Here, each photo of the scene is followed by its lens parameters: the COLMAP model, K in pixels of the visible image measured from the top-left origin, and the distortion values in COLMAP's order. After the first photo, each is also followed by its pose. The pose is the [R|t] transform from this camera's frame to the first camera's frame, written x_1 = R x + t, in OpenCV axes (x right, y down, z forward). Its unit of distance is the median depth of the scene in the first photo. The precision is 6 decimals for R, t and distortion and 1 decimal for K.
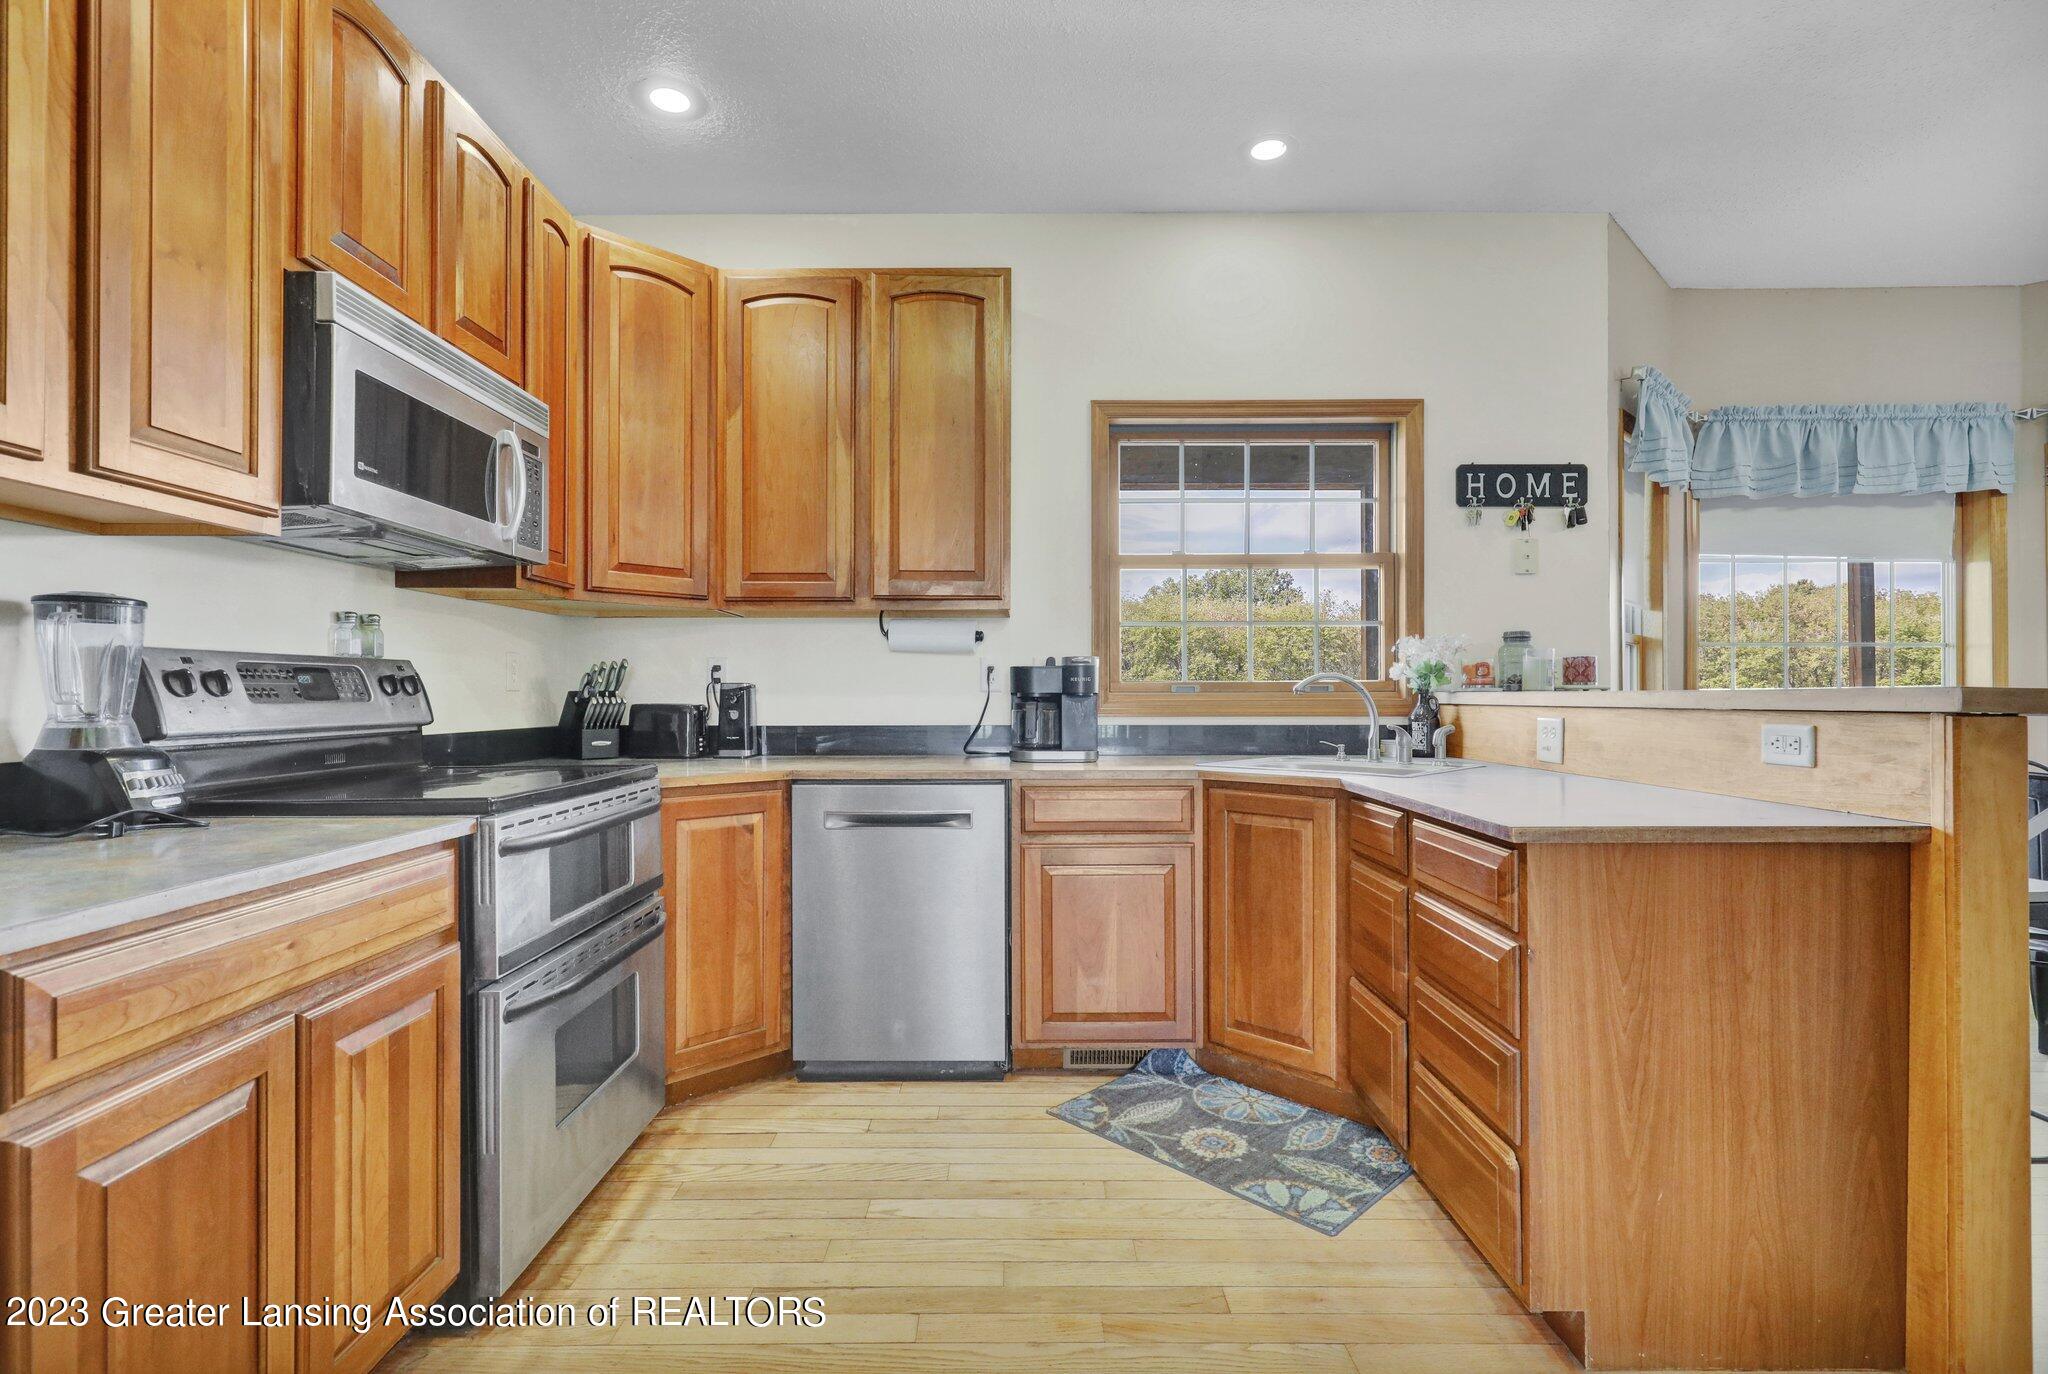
lens RADIAL K [[943.0, 0, 1019.5], [0, 943.0, 690.2], [0, 0, 1]] dist [0.002741, 0.000281]
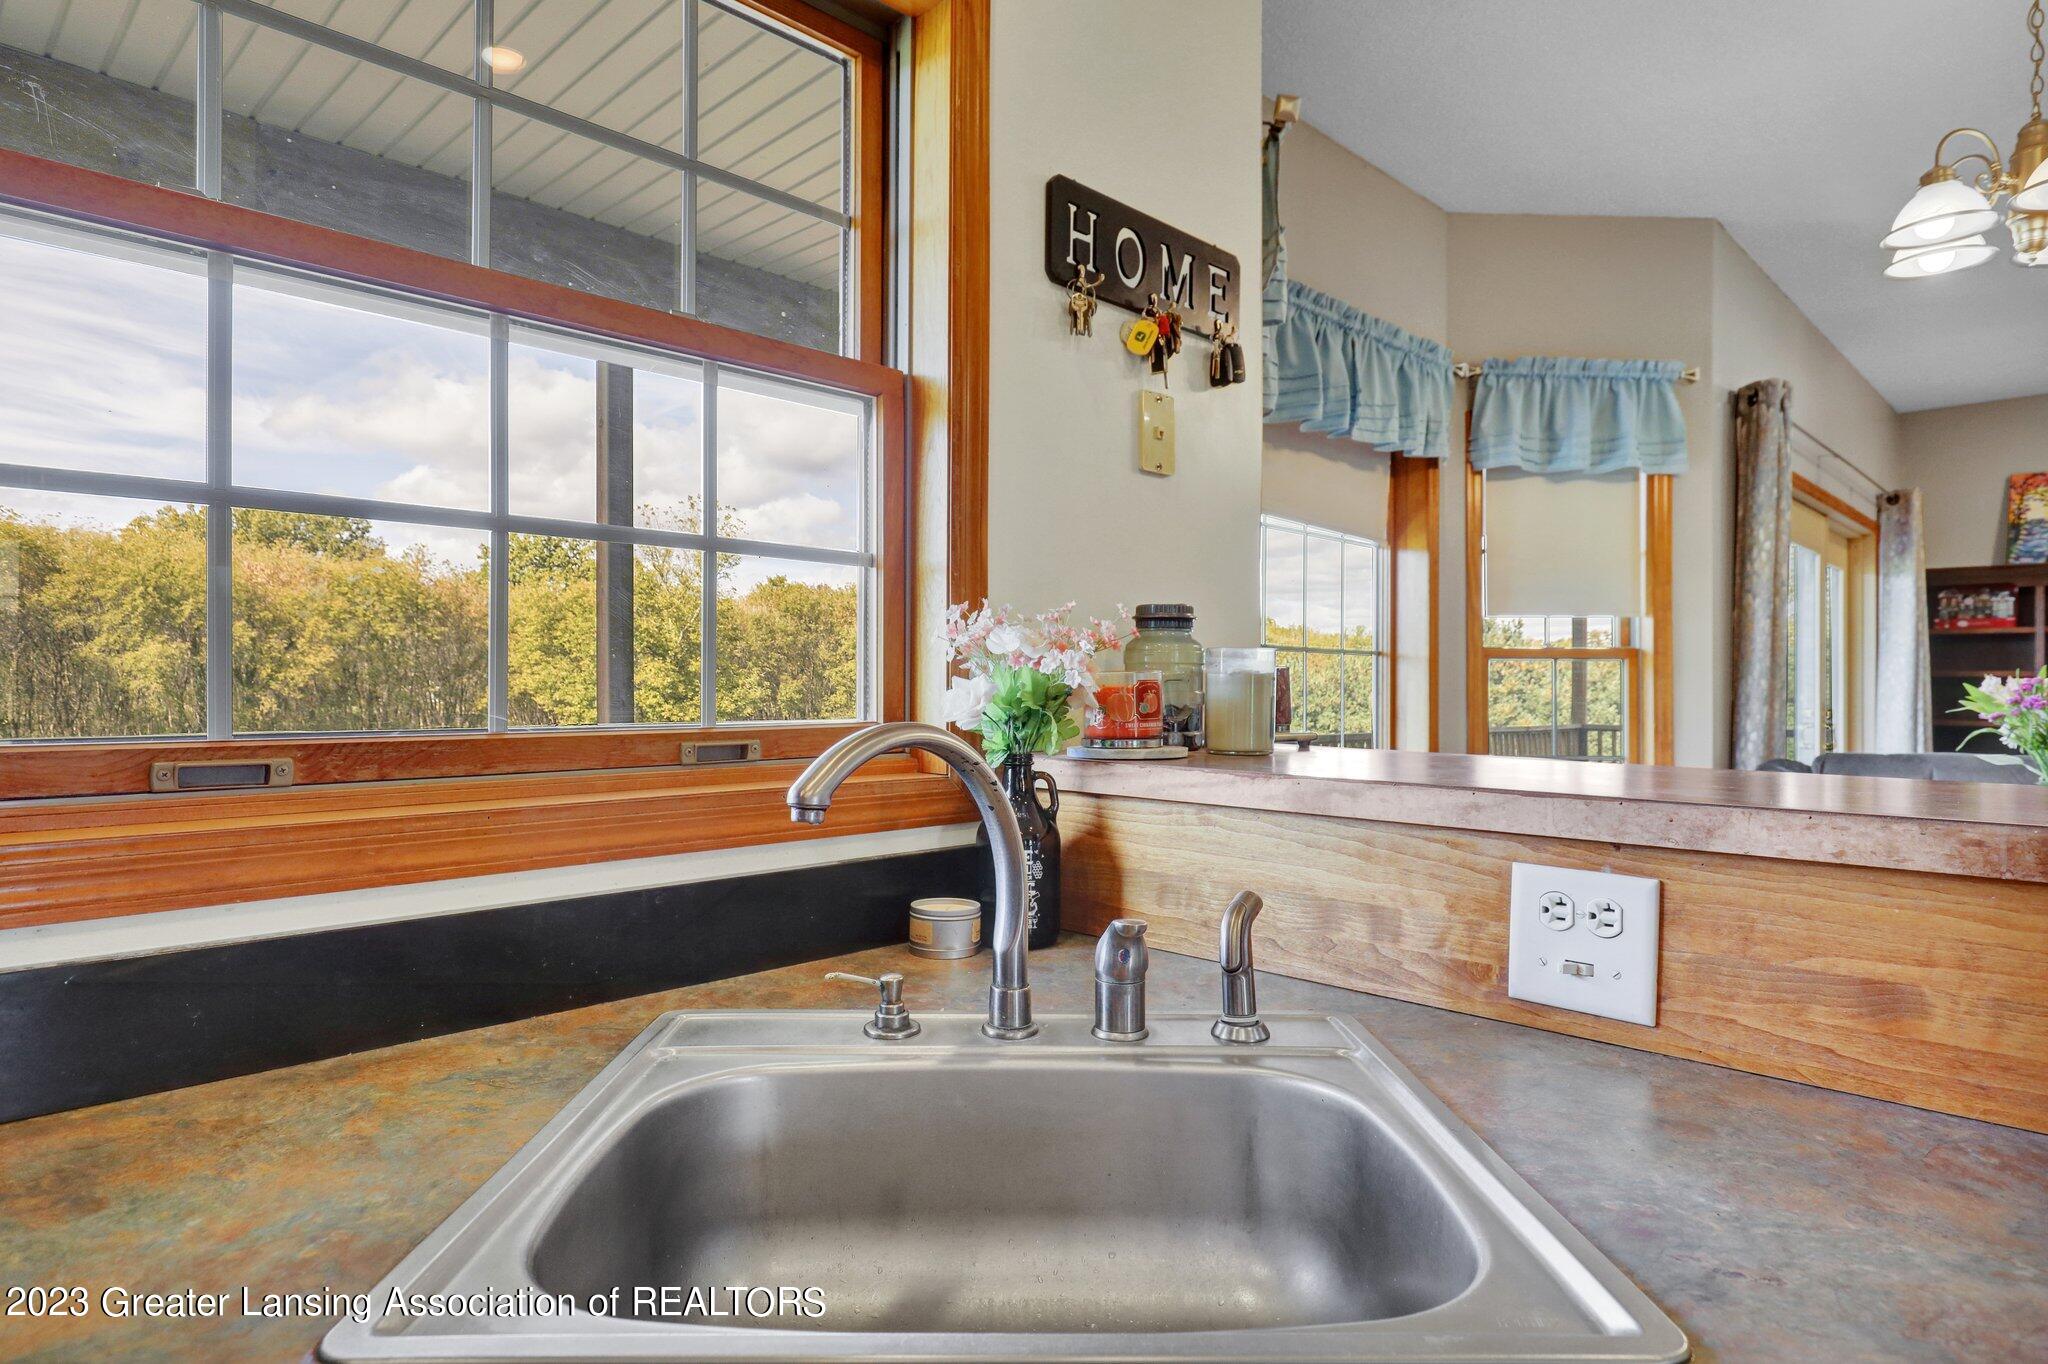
lens RADIAL K [[1157.9, 0, 1018.4], [0, 1157.9, 691.2], [0, 0, 1]] dist [-0.006032, -0.001478]
pose [[0.701998, -0.001289, 0.712178, 0.112963], [-0.007498, 0.999930, 0.009201, -0.028090], [-0.712139, -0.011799, 0.701939, 0.670365]]
